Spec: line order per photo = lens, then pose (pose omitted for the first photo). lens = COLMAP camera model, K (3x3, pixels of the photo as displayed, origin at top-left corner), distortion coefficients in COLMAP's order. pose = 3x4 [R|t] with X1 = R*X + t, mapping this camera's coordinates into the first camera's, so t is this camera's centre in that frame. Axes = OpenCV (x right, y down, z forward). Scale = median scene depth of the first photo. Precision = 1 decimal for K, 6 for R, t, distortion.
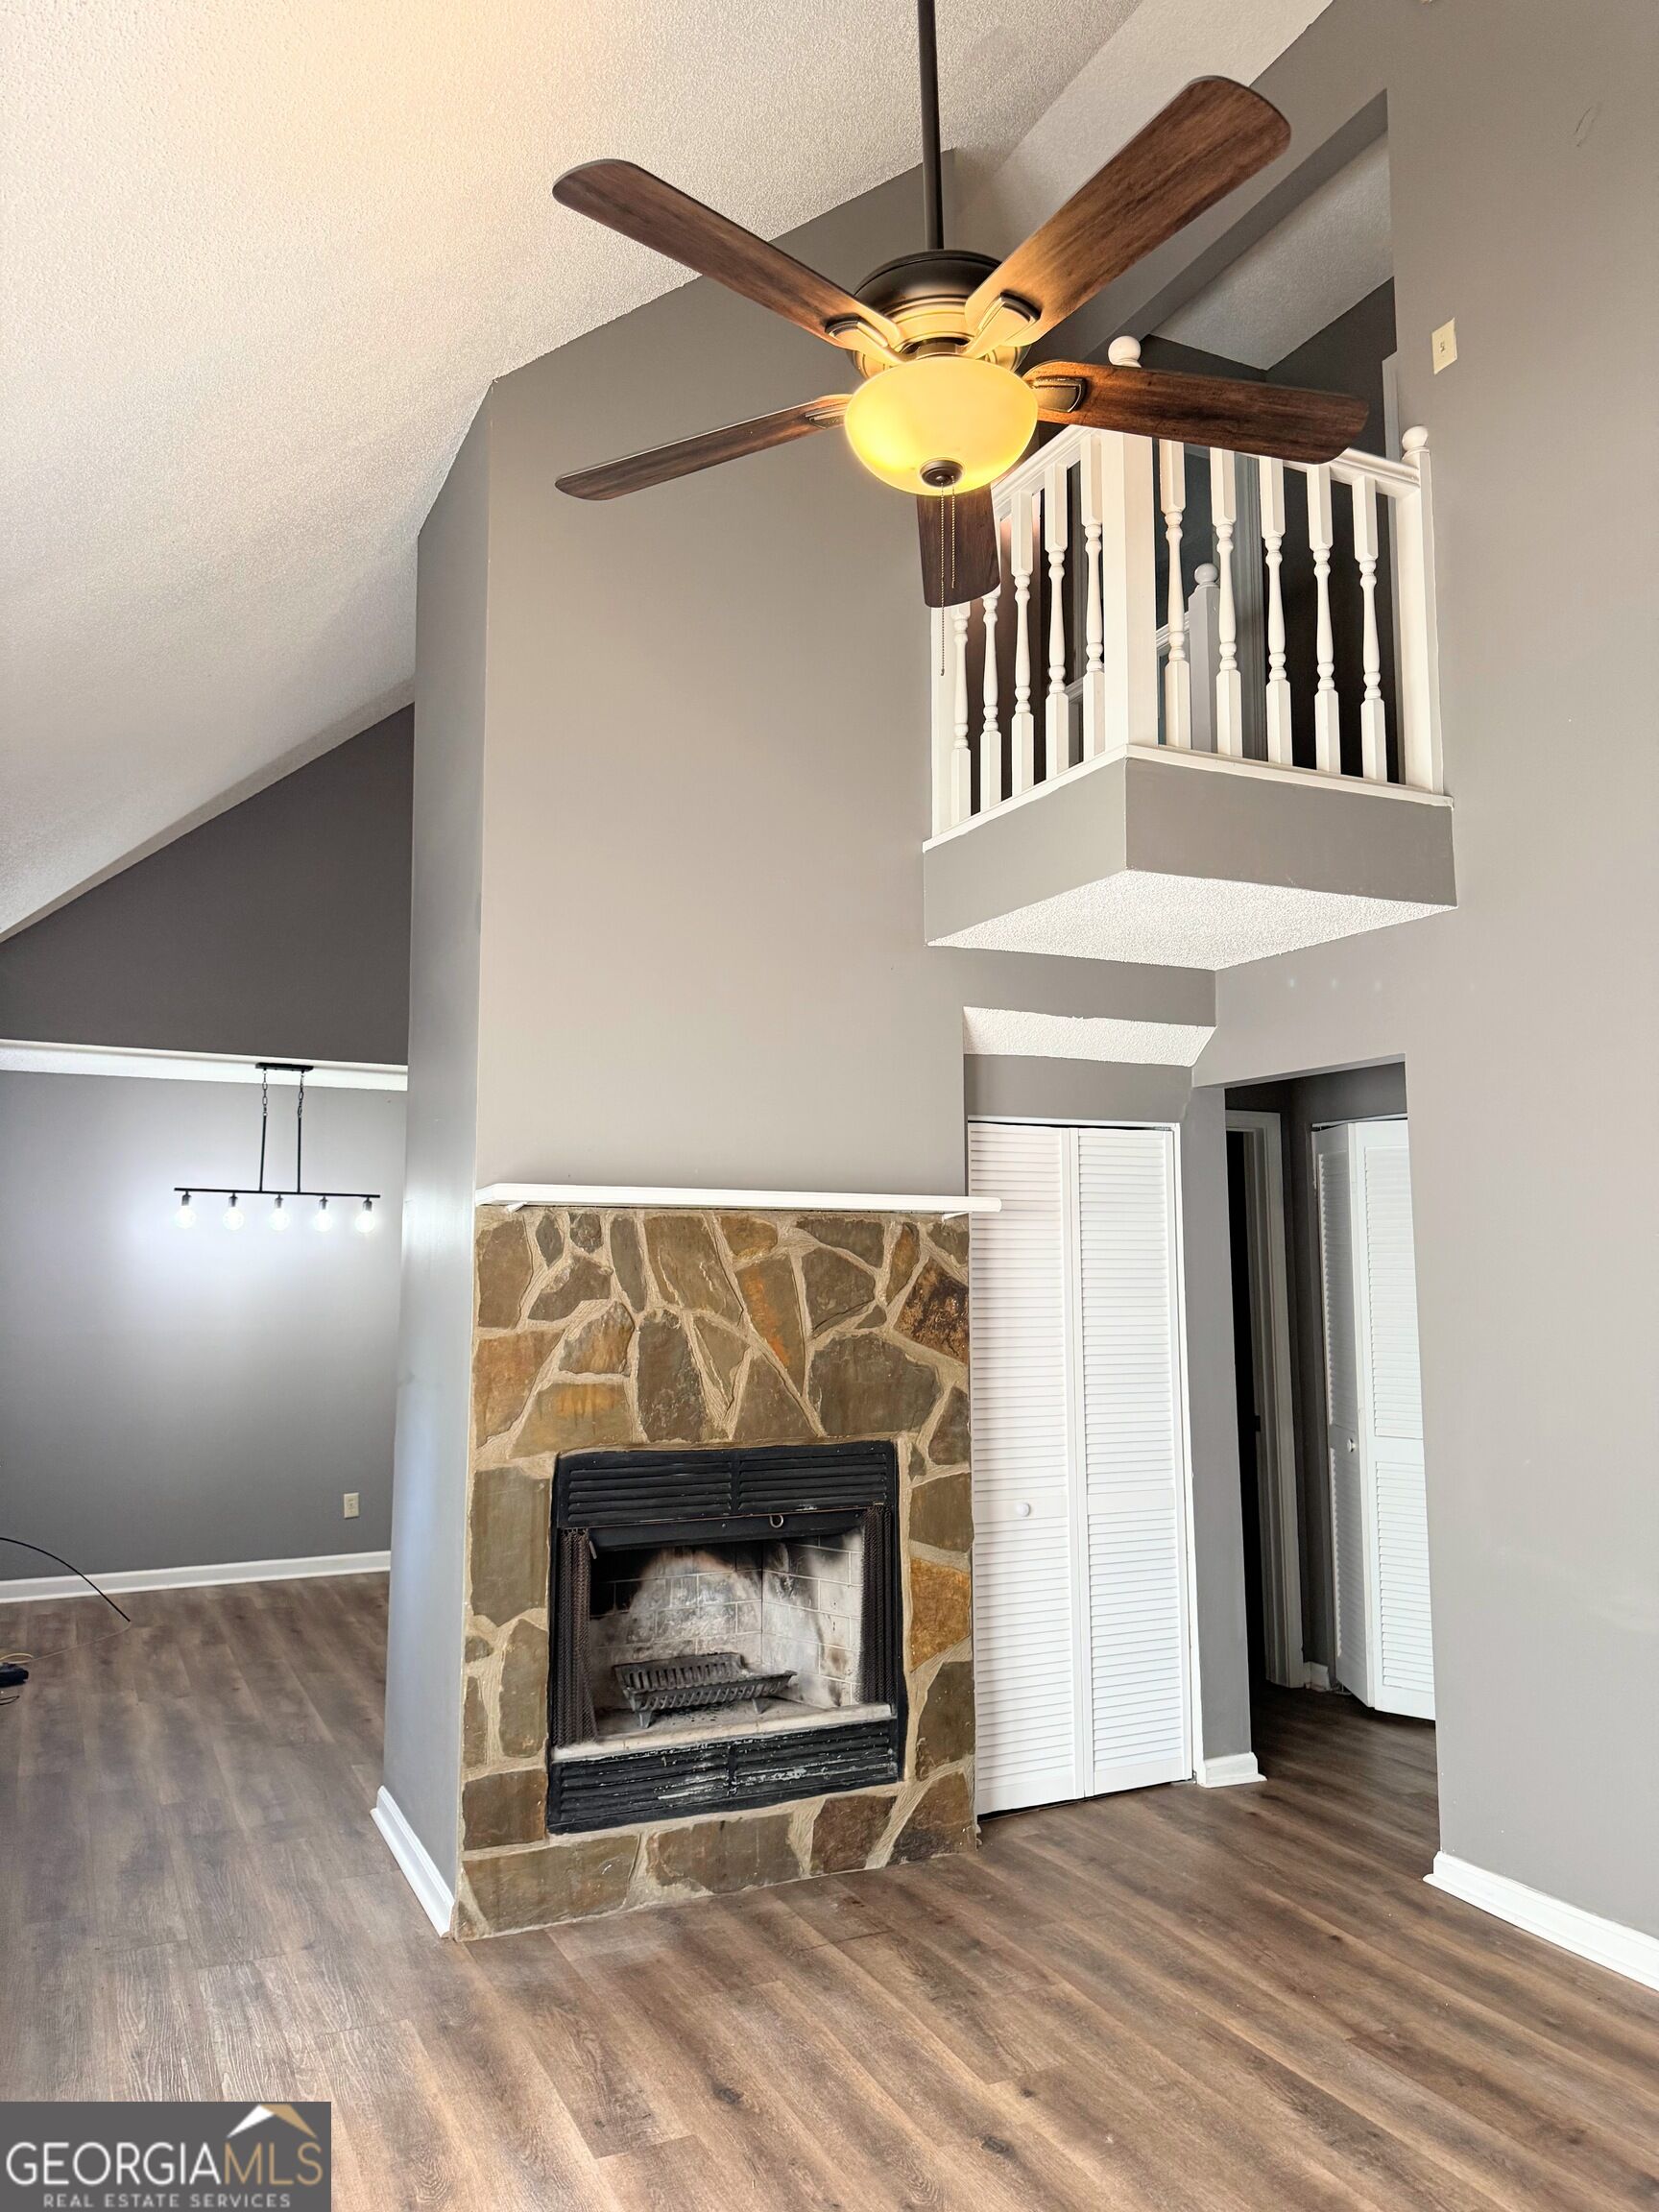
lens RADIAL K [[1564.4, 0, 829.5], [0, 1564.4, 1106.0], [0, 0, 1]] dist [0.060025, -0.053479]
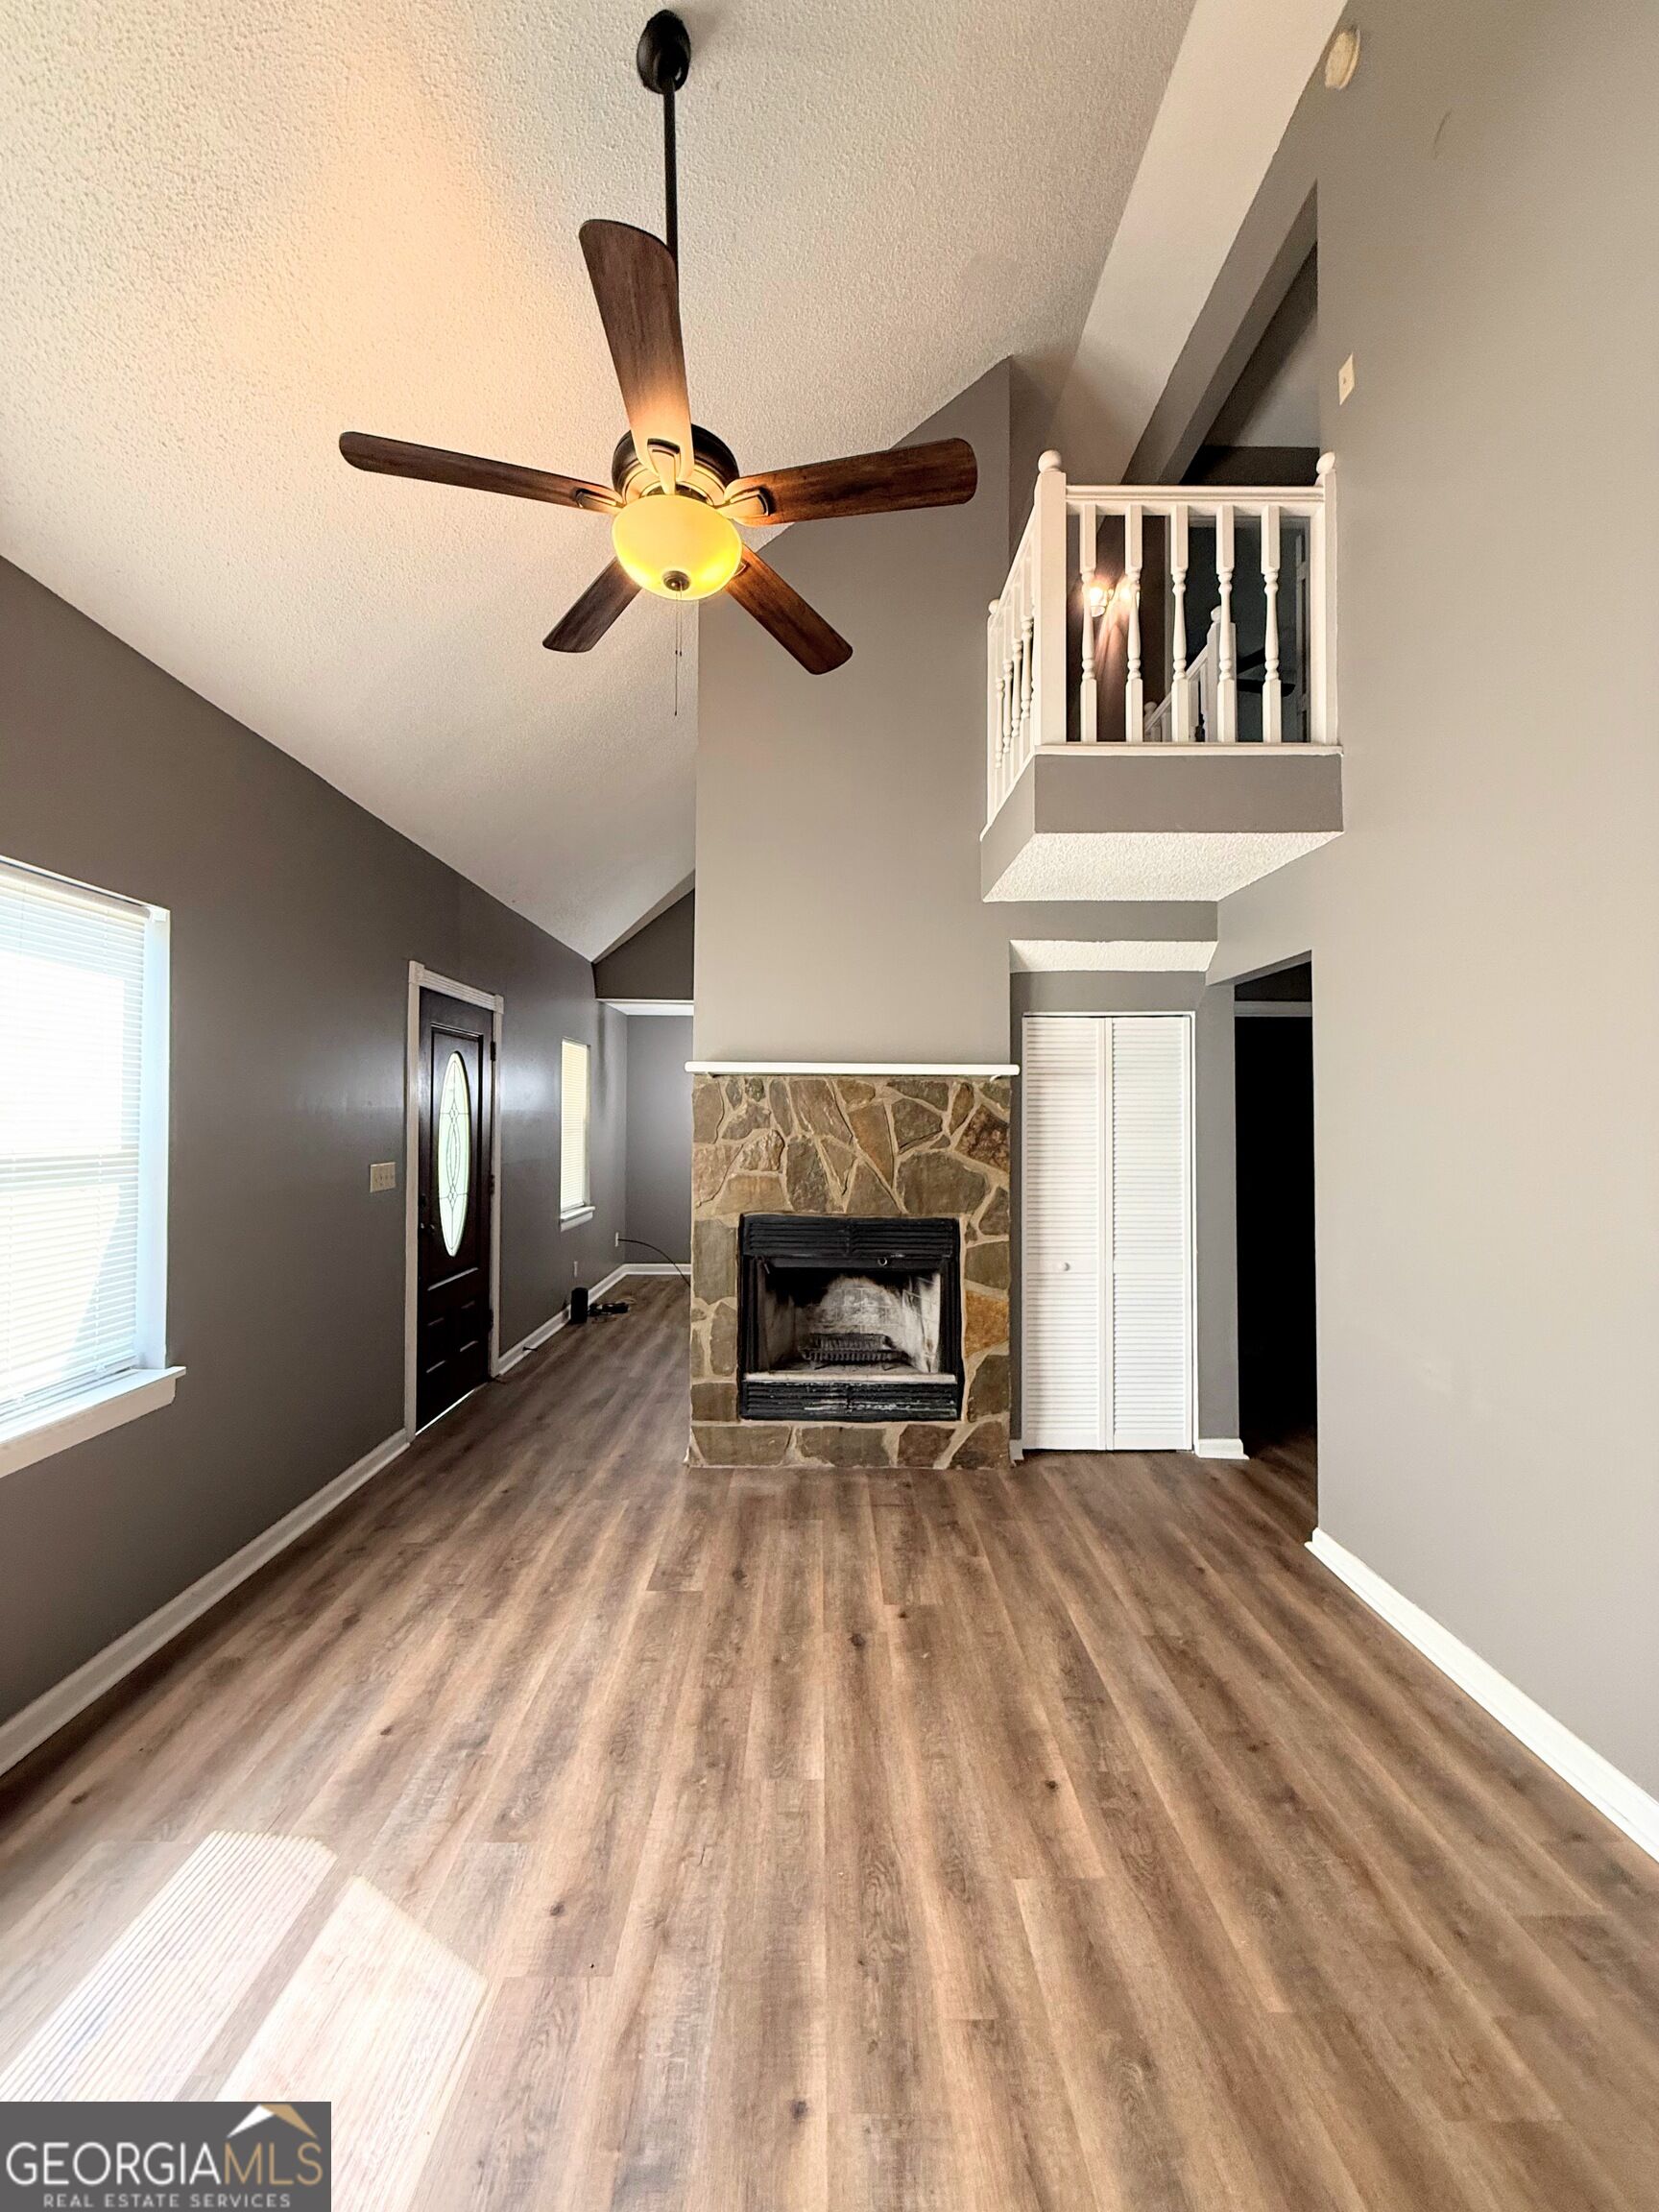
lens RADIAL K [[881.4, 0, 829.5], [0, 881.4, 1106.0], [0, 0, 1]] dist [0.013231, -0.000069]
pose [[0.905959, 0.001103, -0.423365, 0.322706], [0.038305, 0.995682, 0.084561, 0.018509], [0.421630, -0.092826, 0.902004, 0.149599]]
